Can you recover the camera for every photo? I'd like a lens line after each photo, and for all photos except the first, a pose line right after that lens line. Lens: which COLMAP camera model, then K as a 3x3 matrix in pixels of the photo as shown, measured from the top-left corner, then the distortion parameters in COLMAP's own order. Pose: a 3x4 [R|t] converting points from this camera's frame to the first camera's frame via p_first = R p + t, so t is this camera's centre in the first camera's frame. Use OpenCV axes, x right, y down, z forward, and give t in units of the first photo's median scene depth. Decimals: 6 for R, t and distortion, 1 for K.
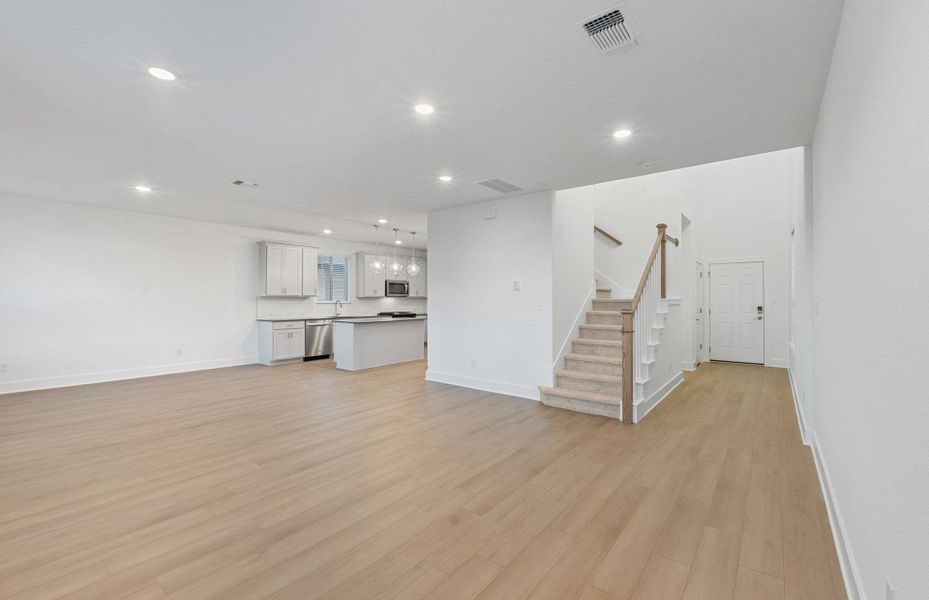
lens RADIAL K [[388.7, 0, 471.6], [0, 388.7, 301.1], [0, 0, 1]] dist [0.000207, 0.000380]
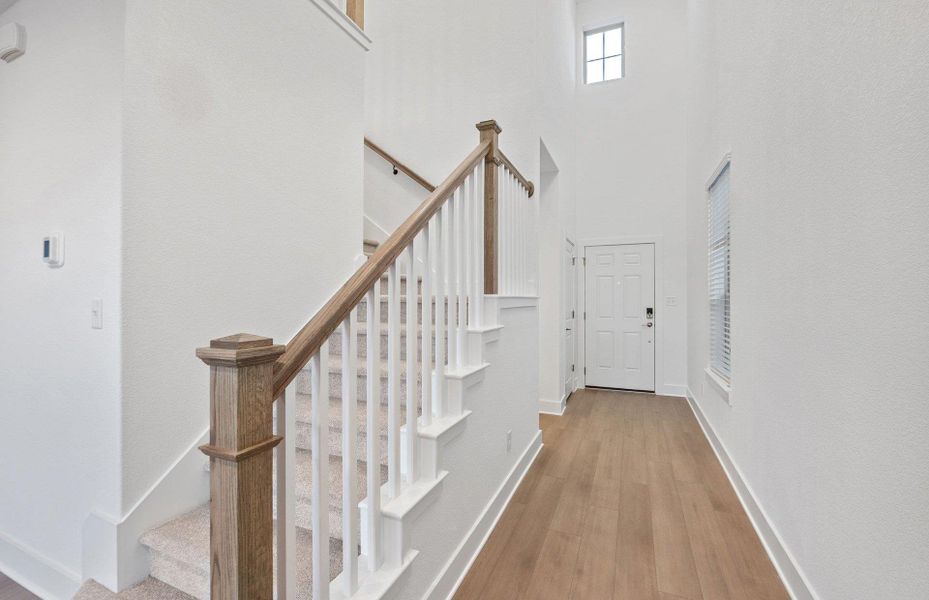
lens RADIAL K [[388.7, 0, 460.6], [0, 388.7, 297.0], [0, 0, 1]] dist [0.000207, 0.000380]
pose [[0.970509, 0.004963, 0.241012, 0.263206], [-0.003757, 0.999978, -0.005461, -0.000892], [-0.241034, 0.004394, 0.970507, 0.435323]]
